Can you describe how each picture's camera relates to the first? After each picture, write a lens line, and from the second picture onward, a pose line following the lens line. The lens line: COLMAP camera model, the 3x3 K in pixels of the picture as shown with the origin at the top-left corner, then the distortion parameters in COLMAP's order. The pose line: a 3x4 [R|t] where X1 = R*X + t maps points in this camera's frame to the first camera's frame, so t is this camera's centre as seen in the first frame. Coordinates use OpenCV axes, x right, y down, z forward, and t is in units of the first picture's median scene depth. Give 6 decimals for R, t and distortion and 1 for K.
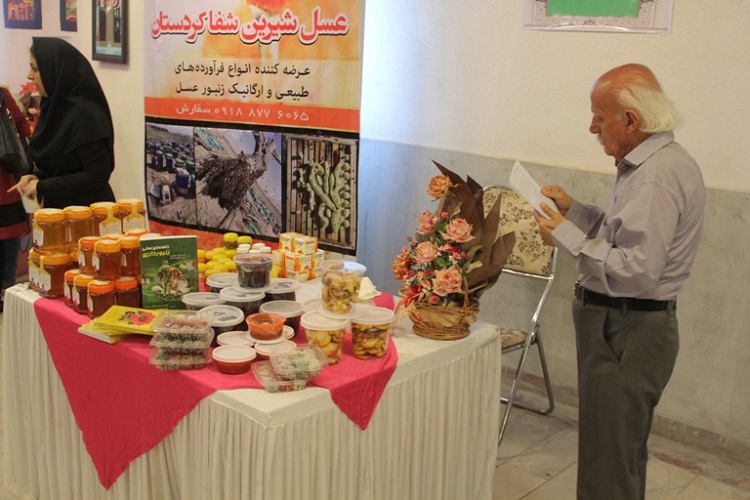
lens RADIAL K [[920.3, 0, 375.0], [0, 920.3, 250.0], [0, 0, 1]] dist [-0.001421, 0.025517]
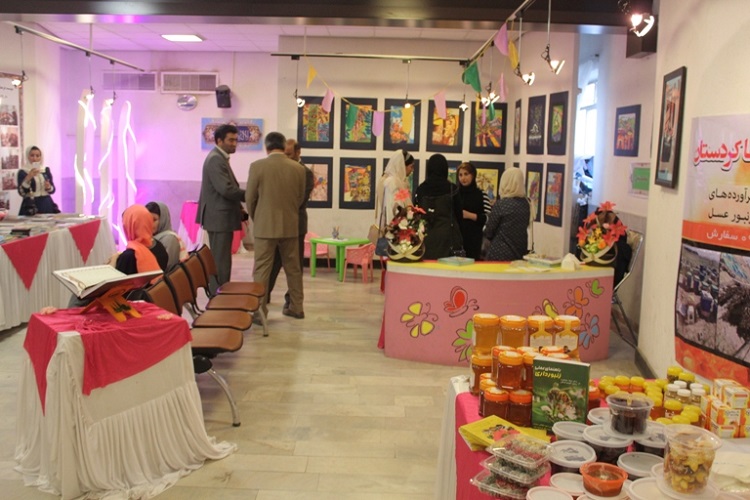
lens RADIAL K [[761.7, 0, 375.0], [0, 761.7, 250.0], [0, 0, 1]] dist [-0.013207, -0.009124]
pose [[0.696473, 0.087203, -0.712264, 0.129977], [-0.166167, 0.985209, -0.041863, -0.038897], [0.698078, 0.147511, 0.700662, 0.155063]]
